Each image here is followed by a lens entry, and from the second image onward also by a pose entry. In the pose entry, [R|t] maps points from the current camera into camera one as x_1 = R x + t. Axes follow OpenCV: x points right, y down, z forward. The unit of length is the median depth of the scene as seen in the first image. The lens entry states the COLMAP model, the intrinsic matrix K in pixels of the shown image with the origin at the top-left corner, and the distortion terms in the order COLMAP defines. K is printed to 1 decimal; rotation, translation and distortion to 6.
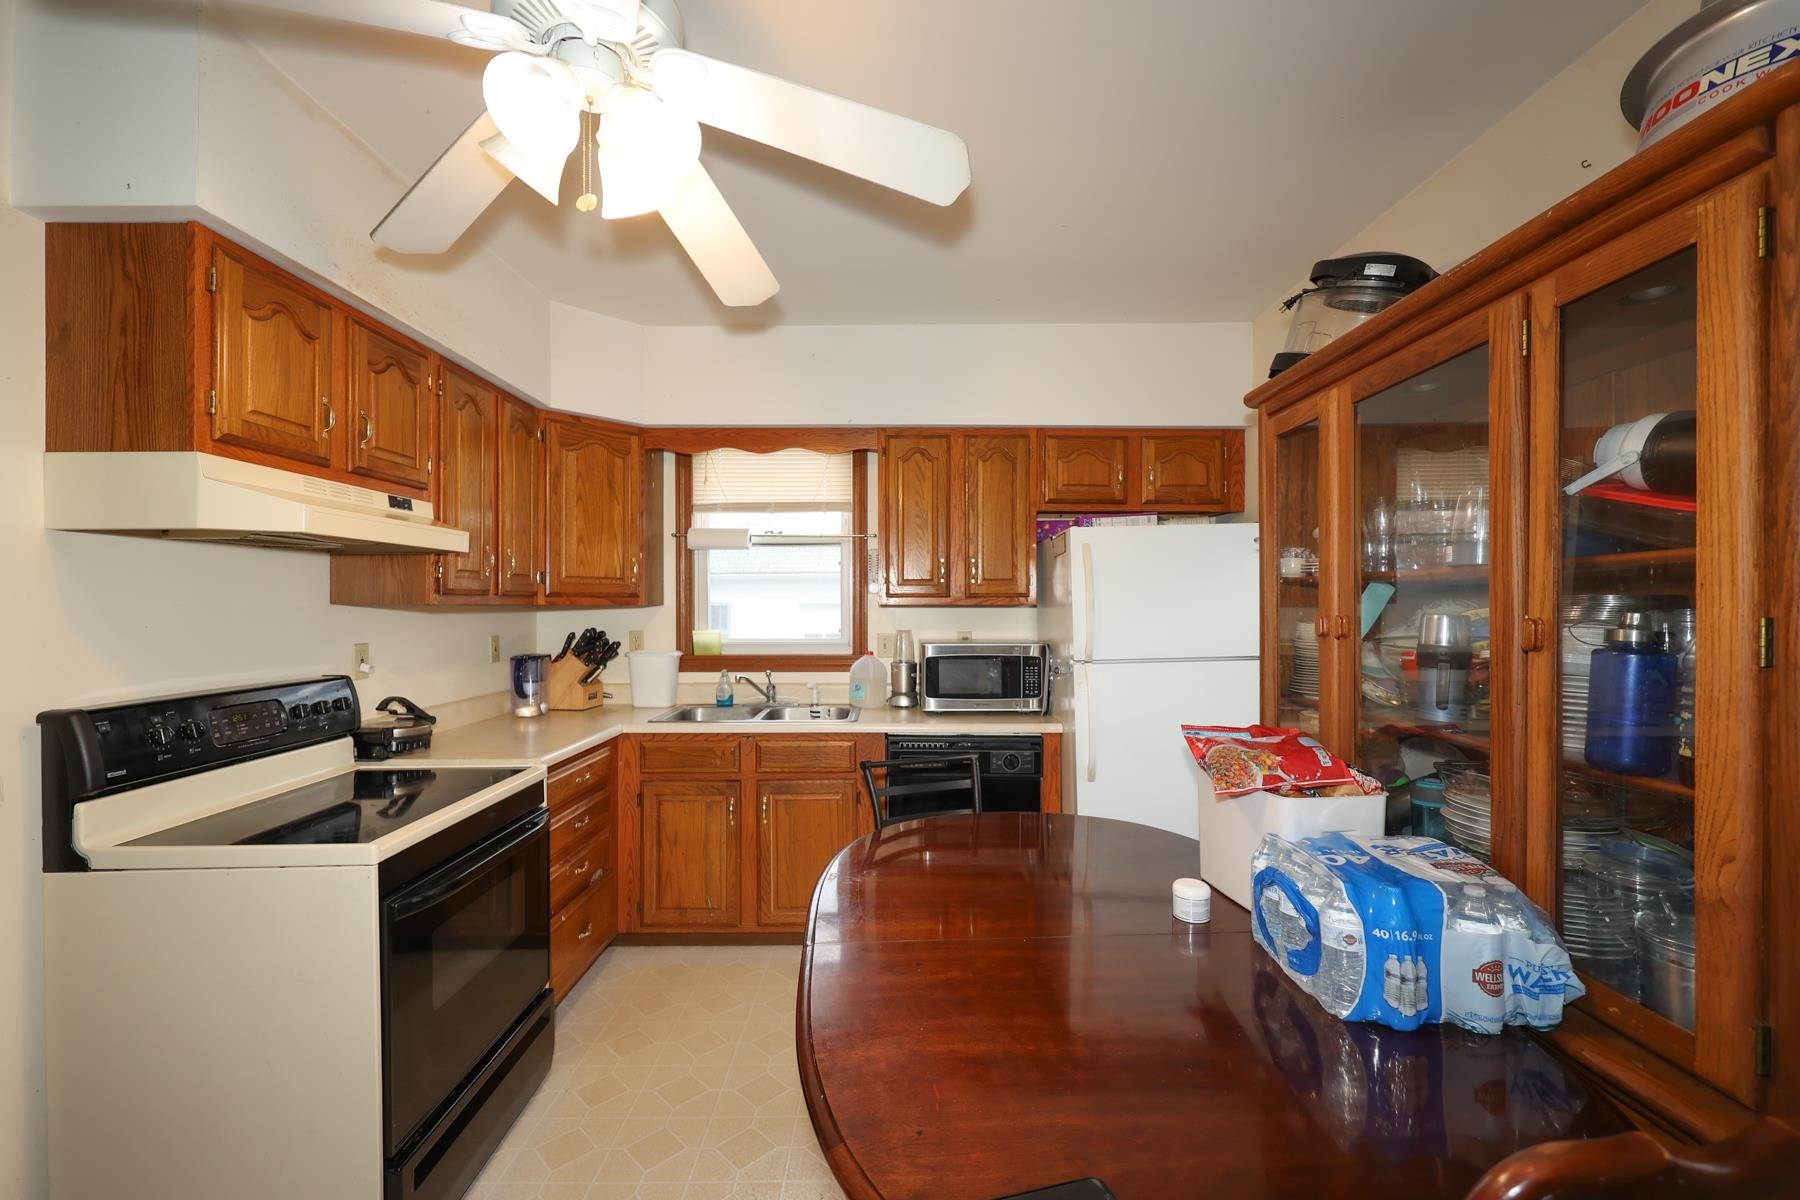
lens RADIAL K [[732.9, 0, 858.9], [0, 732.9, 599.9], [0, 0, 1]] dist [0.000739, 0.000499]
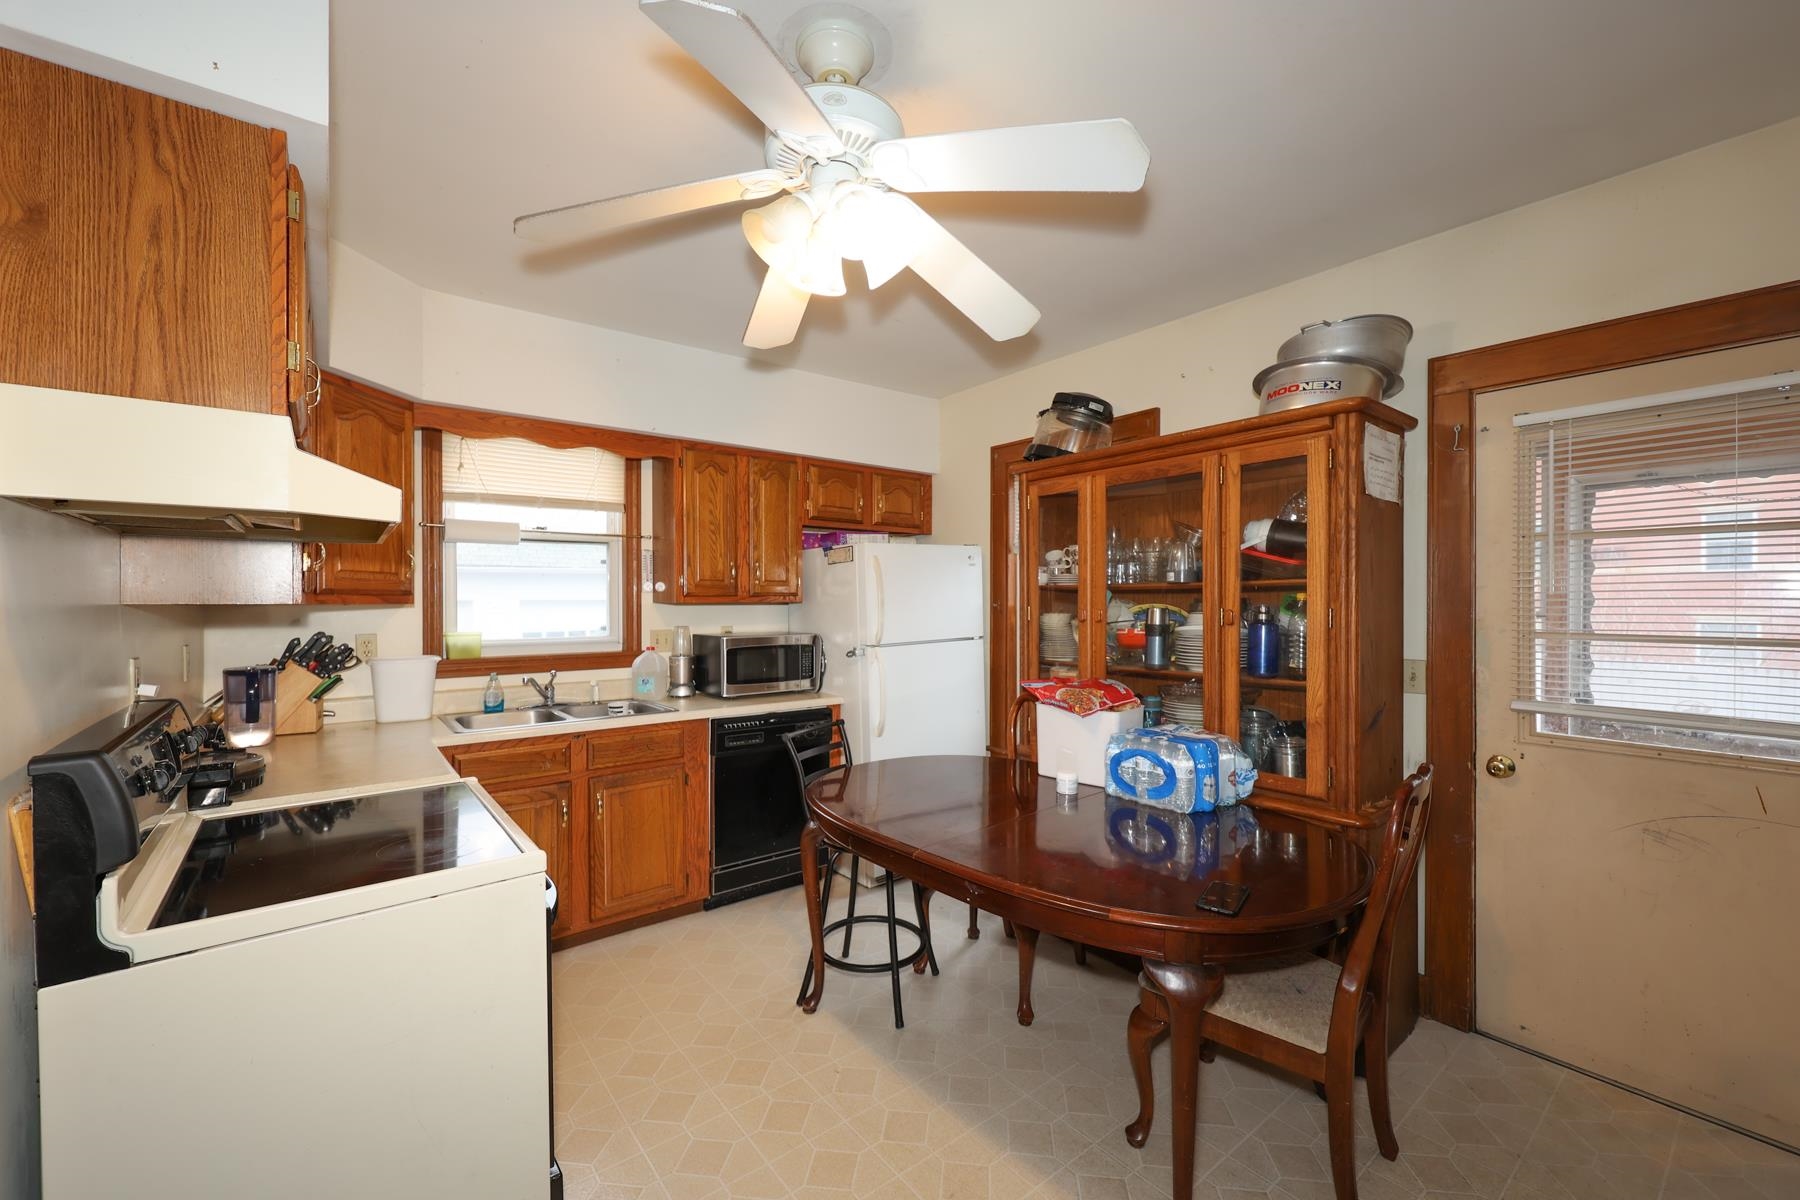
lens RADIAL K [[732.9, 0, 837.6], [0, 732.9, 598.7], [0, 0, 1]] dist [0.000739, 0.000499]
pose [[0.802077, 0.001490, 0.597219, -0.465493], [-0.003309, 0.999993, 0.001949, -0.002569], [-0.597212, -0.003540, 0.802076, -0.007412]]
